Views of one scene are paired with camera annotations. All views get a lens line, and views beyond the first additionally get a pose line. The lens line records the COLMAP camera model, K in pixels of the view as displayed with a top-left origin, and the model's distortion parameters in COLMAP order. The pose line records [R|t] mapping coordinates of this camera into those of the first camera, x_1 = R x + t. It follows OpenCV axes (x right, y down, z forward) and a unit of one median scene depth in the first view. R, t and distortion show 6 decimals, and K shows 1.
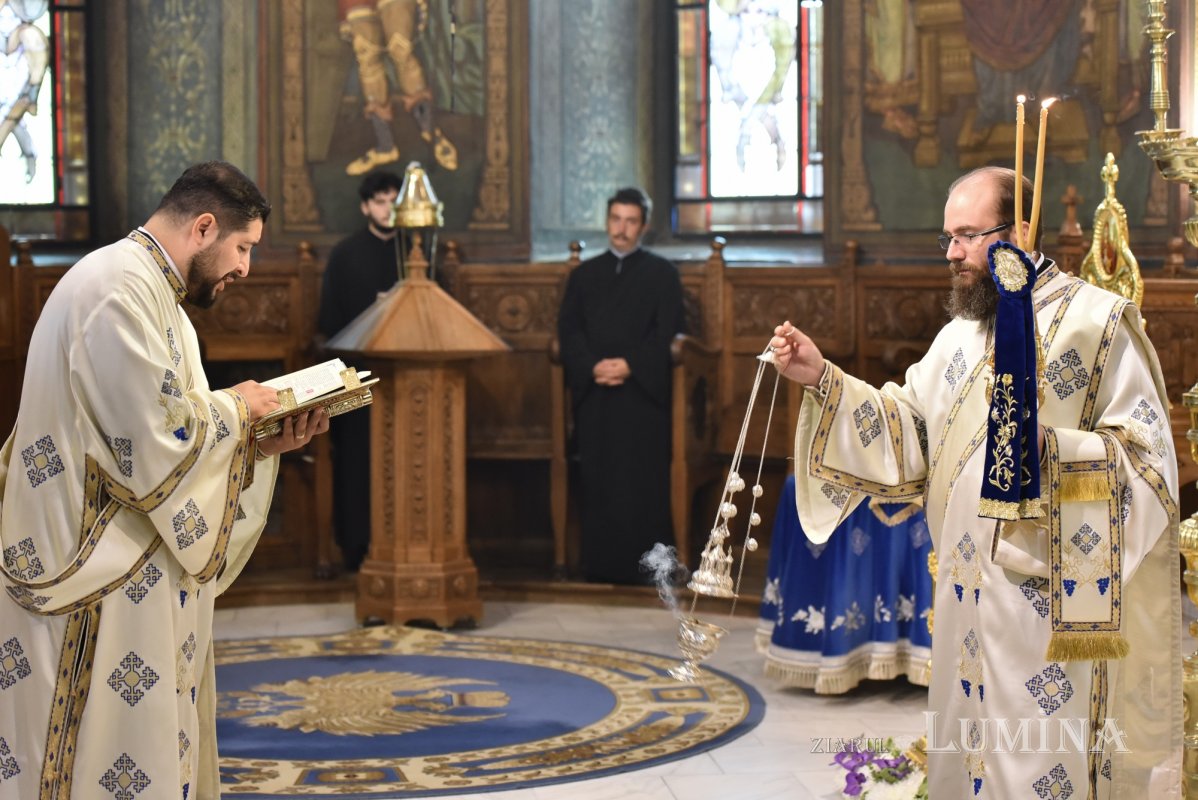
lens RADIAL K [[2379.0, 0, 597.7], [0, 2379.0, 409.3], [0, 0, 1]] dist [-0.100950, 0.000000]
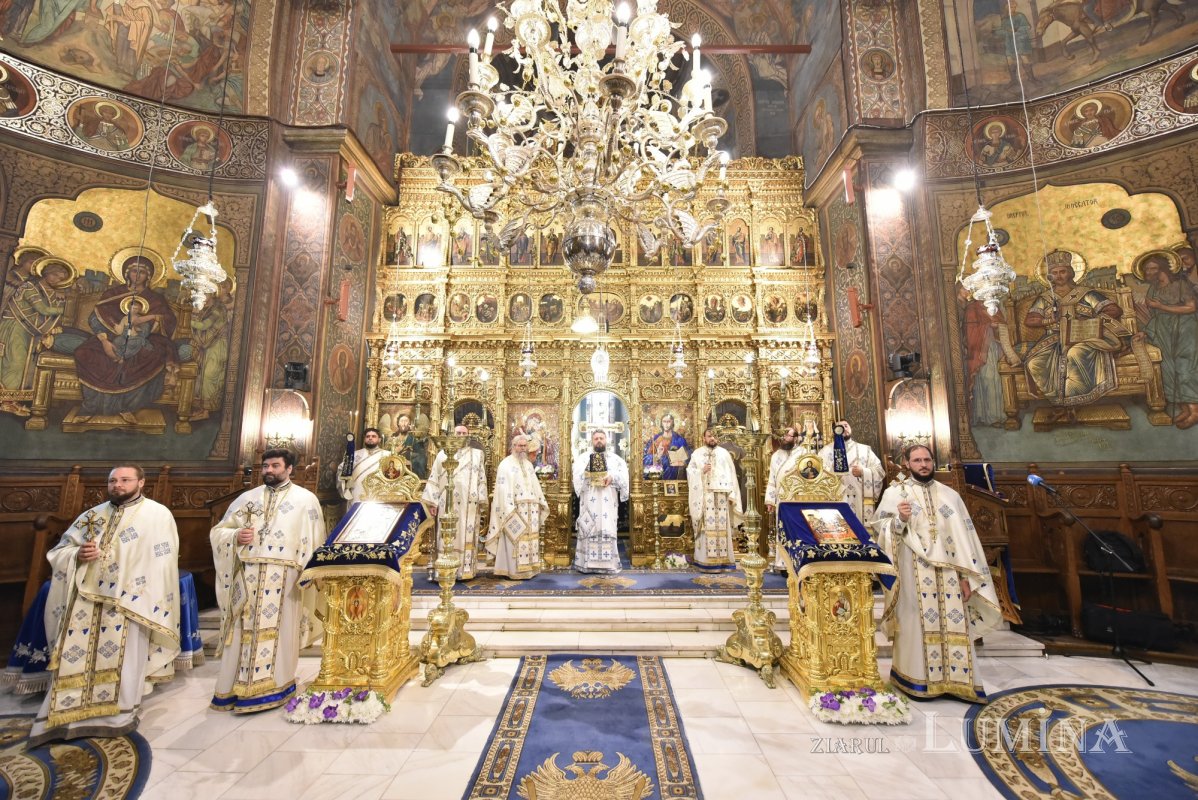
lens RADIAL K [[475.0, 0, 600.5], [0, 475.0, 401.2], [0, 0, 1]] dist [-0.008289, 0.000137]
pose [[0.135016, 0.140969, 0.980764, -0.211046], [0.064170, 0.986506, -0.150629, -0.029697], [-0.988763, 0.083273, 0.124148, 0.422232]]
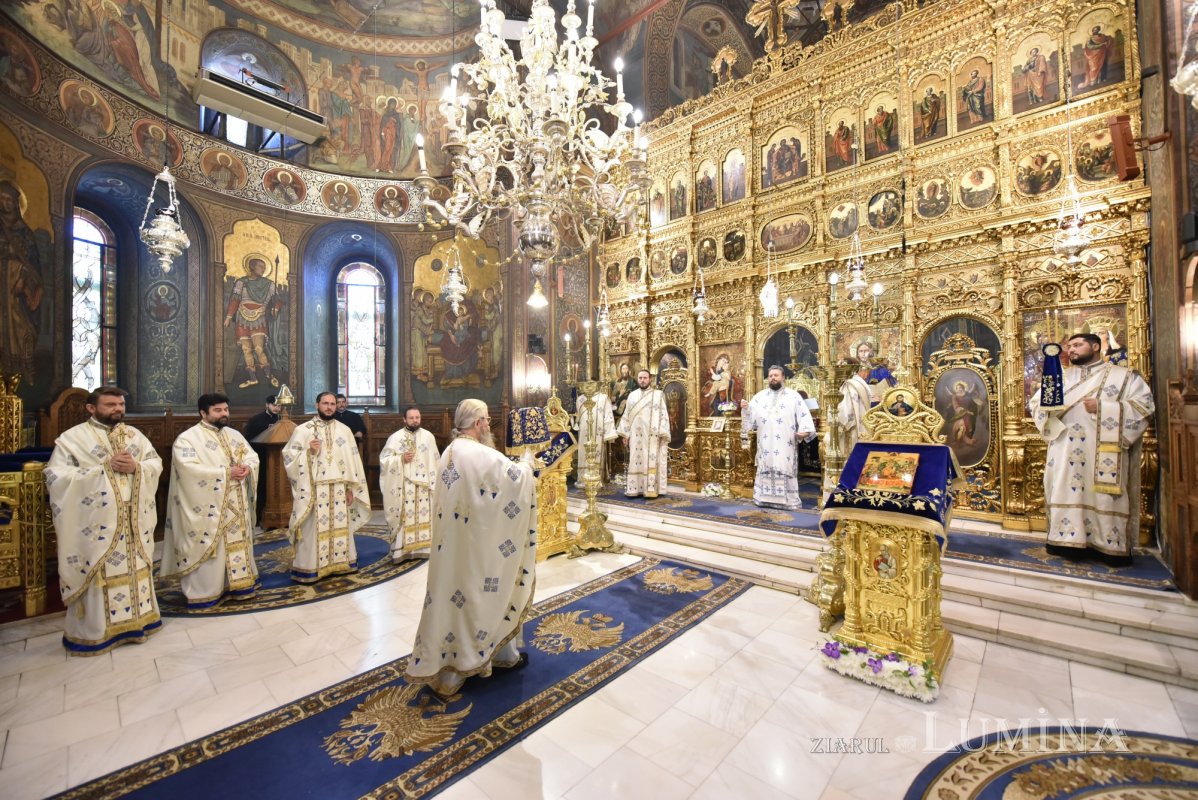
lens RADIAL K [[483.1, 0, 599.0], [0, 483.1, 400.8], [0, 0, 1]] dist [-0.008366, -0.000720]
pose [[0.760118, 0.004720, 0.649768, -0.166676], [0.050276, 0.996549, -0.066054, -0.014382], [-0.647837, 0.082876, 0.757257, 0.203964]]
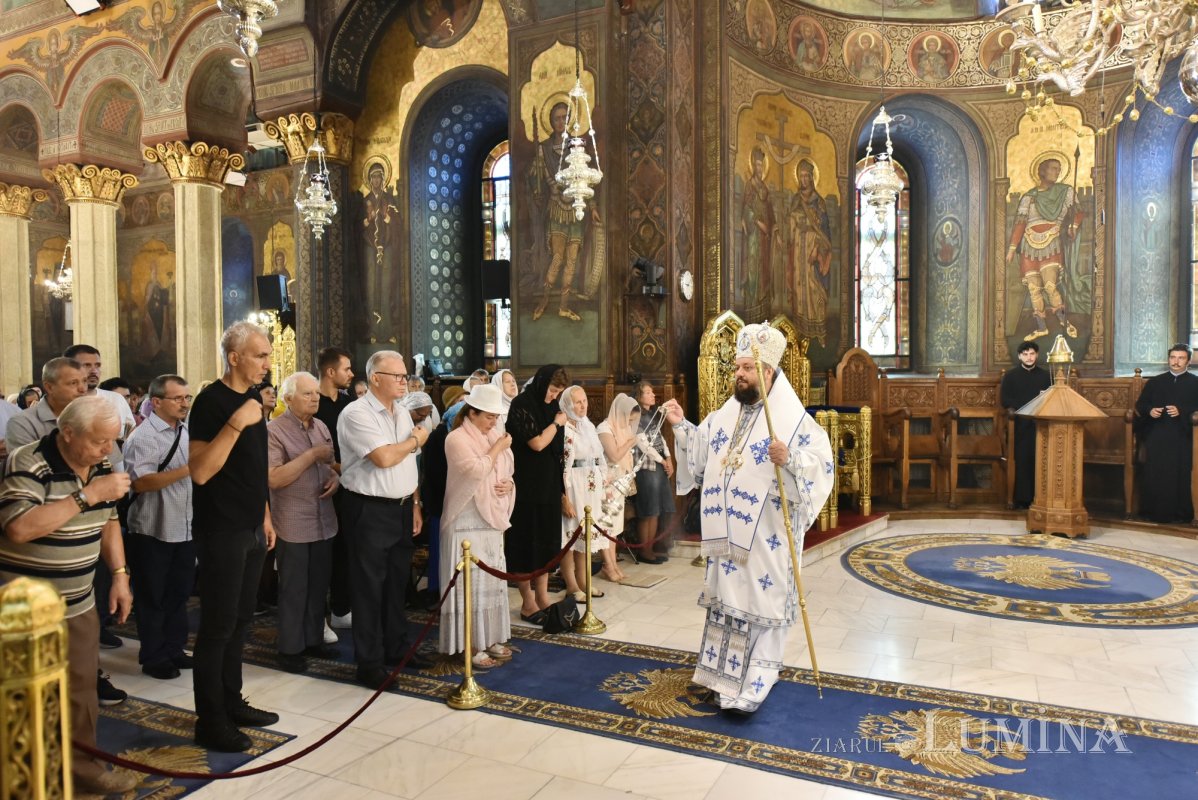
lens RADIAL K [[792.9, 0, 601.2], [0, 792.9, 402.0], [0, 0, 1]] dist [0.001091, -0.004154]
pose [[0.839696, 0.017053, -0.542789, -0.029918], [-0.033270, 0.999245, -0.020076, -0.007281], [0.542037, 0.034917, 0.839629, 0.102447]]
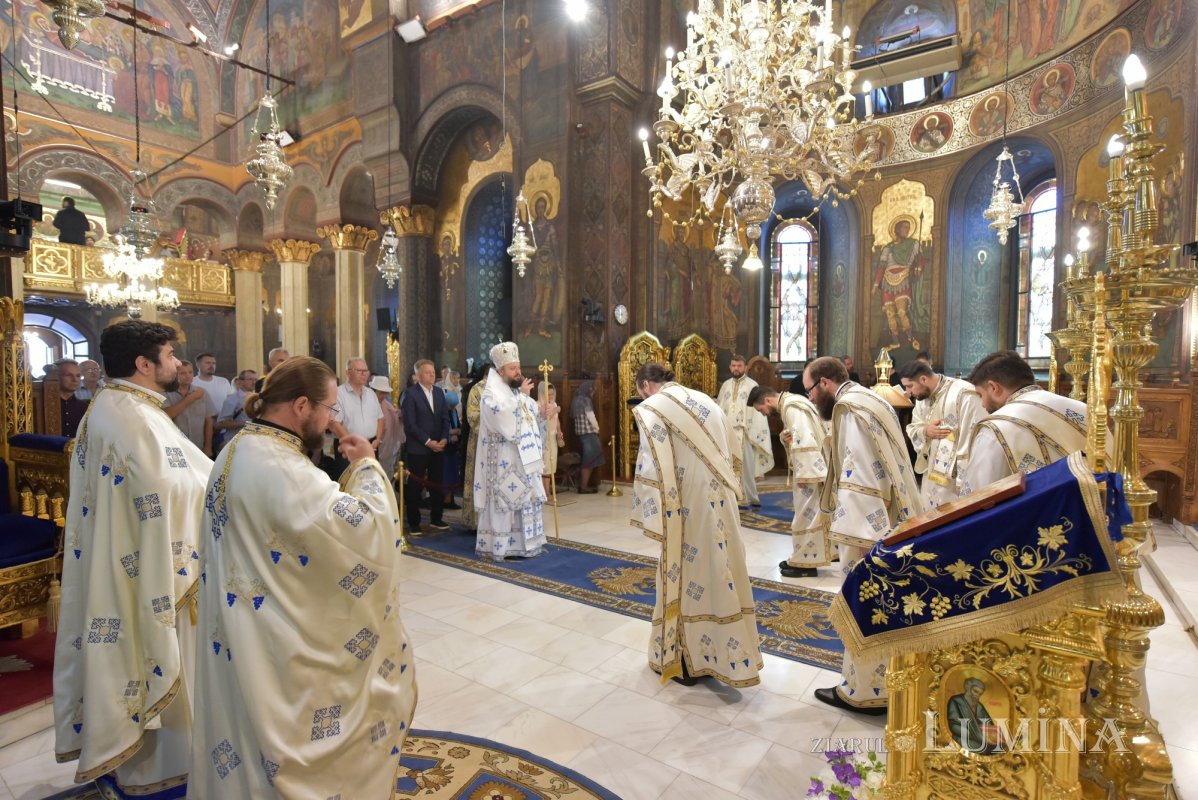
lens RADIAL K [[604.5, 0, 602.2], [0, 604.5, 400.7], [0, 0, 1]] dist [0.000051, -0.001879]
pose [[0.736986, 0.037515, -0.674866, 0.189753], [-0.053155, 0.998583, -0.002538, -0.007468], [0.673815, 0.037743, 0.737936, 0.114470]]
